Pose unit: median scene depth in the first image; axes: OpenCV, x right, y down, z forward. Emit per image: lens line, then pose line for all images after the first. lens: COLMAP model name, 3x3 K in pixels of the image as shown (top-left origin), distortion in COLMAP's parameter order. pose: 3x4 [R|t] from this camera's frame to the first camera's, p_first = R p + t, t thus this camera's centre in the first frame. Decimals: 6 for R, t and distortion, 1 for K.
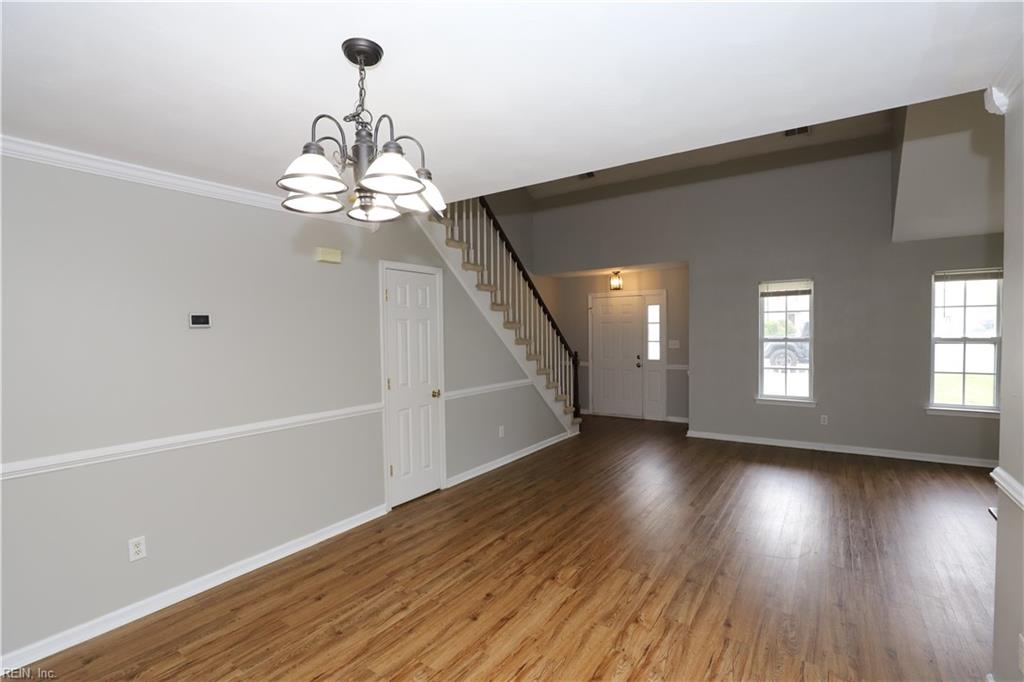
lens RADIAL K [[471.8, 0, 513.7], [0, 471.8, 335.5], [0, 0, 1]] dist [-0.037018, 0.008050]
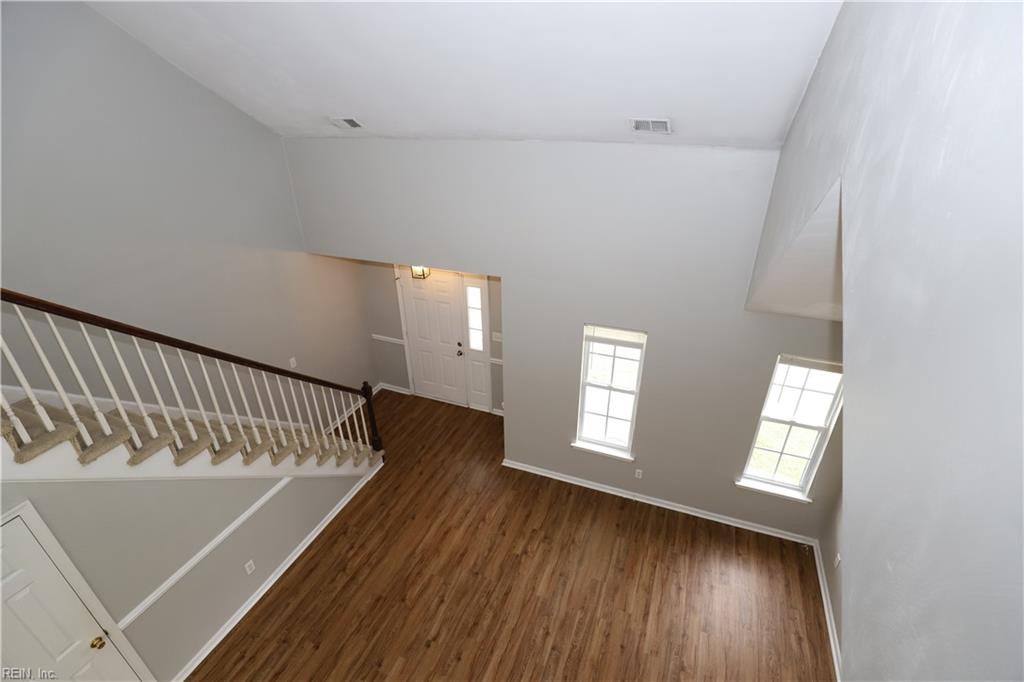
lens RADIAL K [[471.8, 0, 516.2], [0, 471.8, 342.5], [0, 0, 1]] dist [-0.037018, 0.008050]
pose [[0.974851, -0.100502, 0.198910, 0.240012], [0.000713, 0.893943, 0.448181, -0.395220], [-0.222857, -0.436768, 0.871532, 0.315177]]
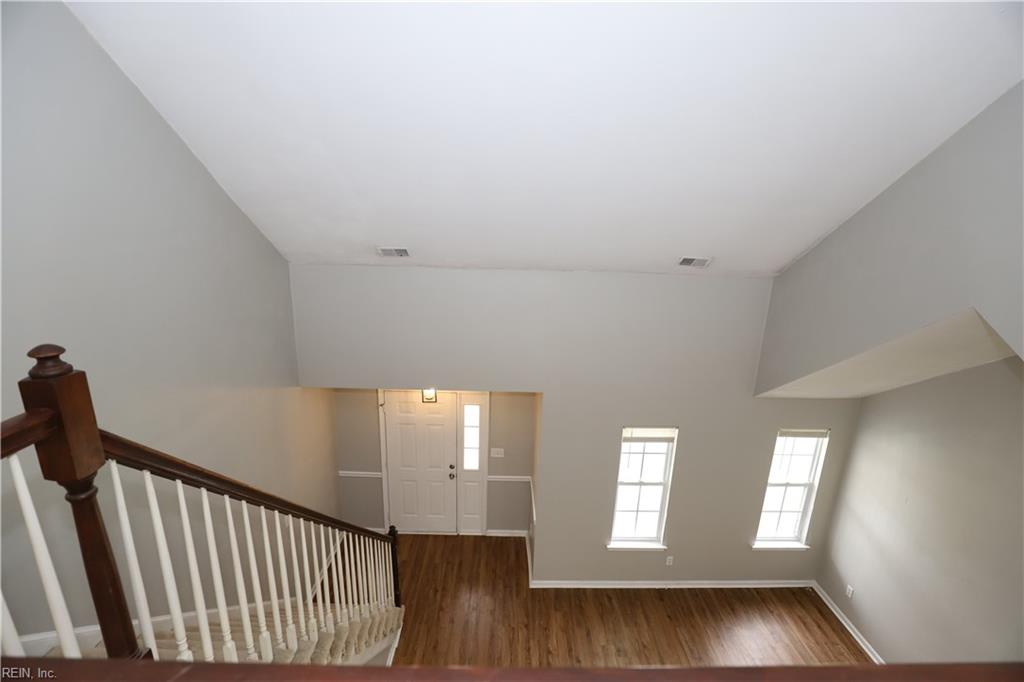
lens RADIAL K [[471.8, 0, 519.5], [0, 471.8, 338.6], [0, 0, 1]] dist [-0.037018, 0.008050]
pose [[0.810562, -0.106917, 0.575811, -0.084894], [-0.034503, 0.972769, 0.229194, -0.416298], [-0.584636, -0.205643, 0.784800, 0.441932]]
